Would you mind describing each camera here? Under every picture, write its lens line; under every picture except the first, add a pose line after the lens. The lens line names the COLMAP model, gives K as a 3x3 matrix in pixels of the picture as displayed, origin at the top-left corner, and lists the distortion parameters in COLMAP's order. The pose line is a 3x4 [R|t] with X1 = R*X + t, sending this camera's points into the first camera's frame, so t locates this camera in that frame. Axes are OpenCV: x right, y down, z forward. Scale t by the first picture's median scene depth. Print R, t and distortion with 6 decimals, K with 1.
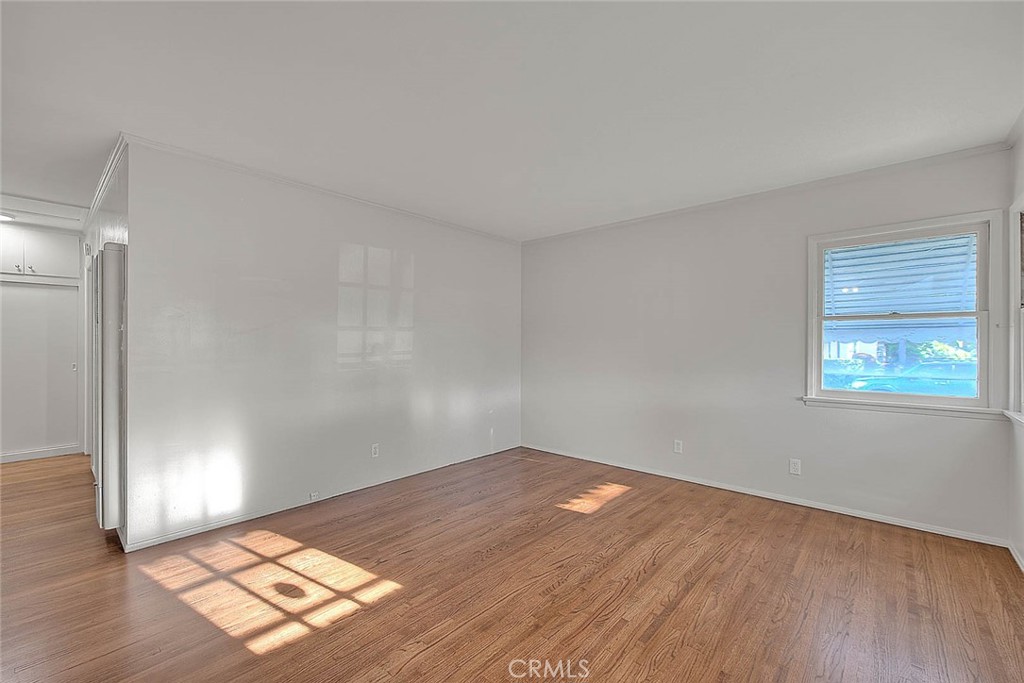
lens RADIAL K [[426.7, 0, 511.1], [0, 426.7, 341.6], [0, 0, 1]] dist [-0.001730, -0.000968]
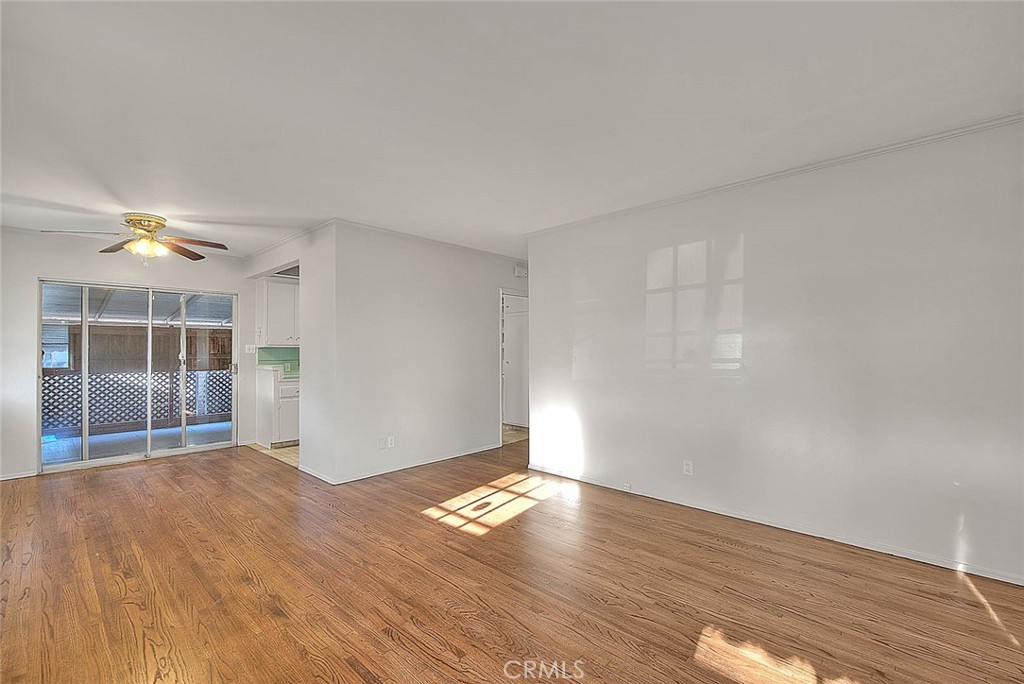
lens RADIAL K [[426.7, 0, 515.4], [0, 426.7, 346.9], [0, 0, 1]] dist [-0.001730, -0.000968]
pose [[0.001925, -0.010437, -0.999944, 0.747041], [0.009295, 0.999903, -0.010419, 0.006287], [0.999955, -0.009274, 0.002022, 0.804164]]
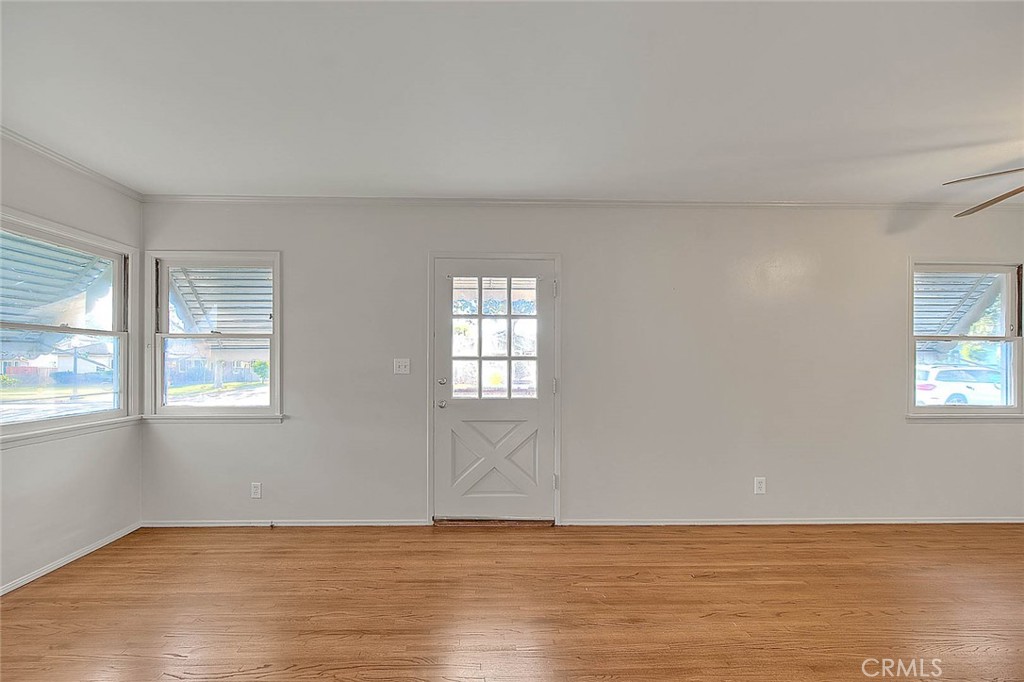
lens RADIAL K [[426.7, 0, 484.5], [0, 426.7, 360.5], [0, 0, 1]] dist [-0.001730, -0.000968]
pose [[-0.687690, -0.001876, 0.726002, -0.337513], [-0.005529, 0.999981, -0.002654, 0.002883], [-0.725984, -0.005839, -0.687687, 0.953686]]
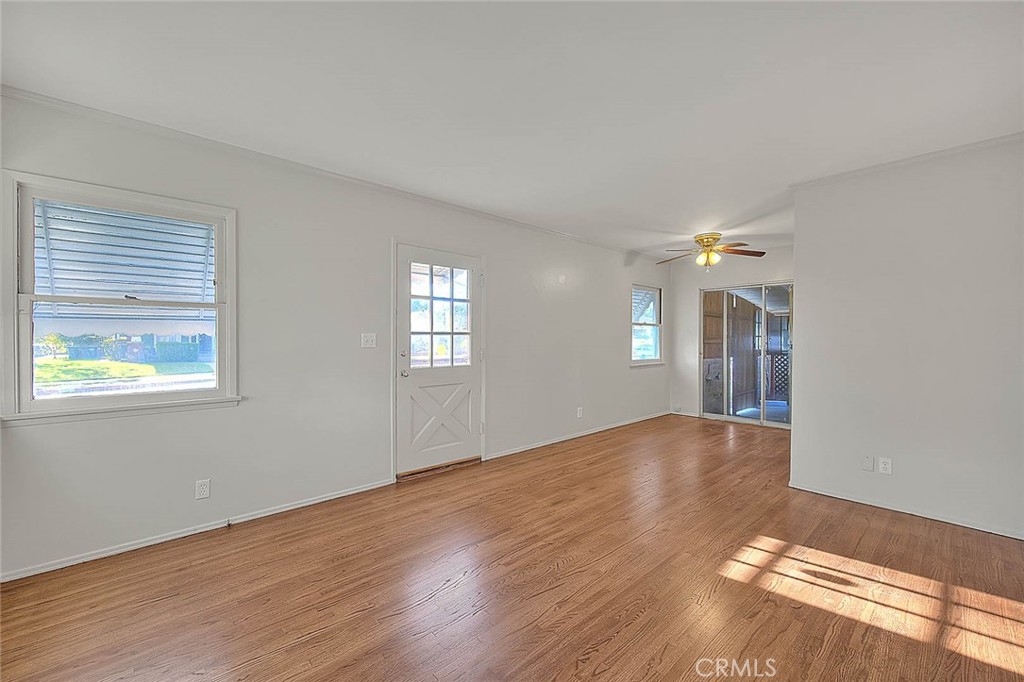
lens RADIAL K [[426.7, 0, 504.5], [0, 426.7, 340.0], [0, 0, 1]] dist [-0.001730, -0.000968]
pose [[-0.996534, -0.006925, 0.082894, 0.126970], [-0.006421, 0.999959, 0.006348, 0.005000], [-0.082935, 0.005793, -0.996538, 1.473815]]
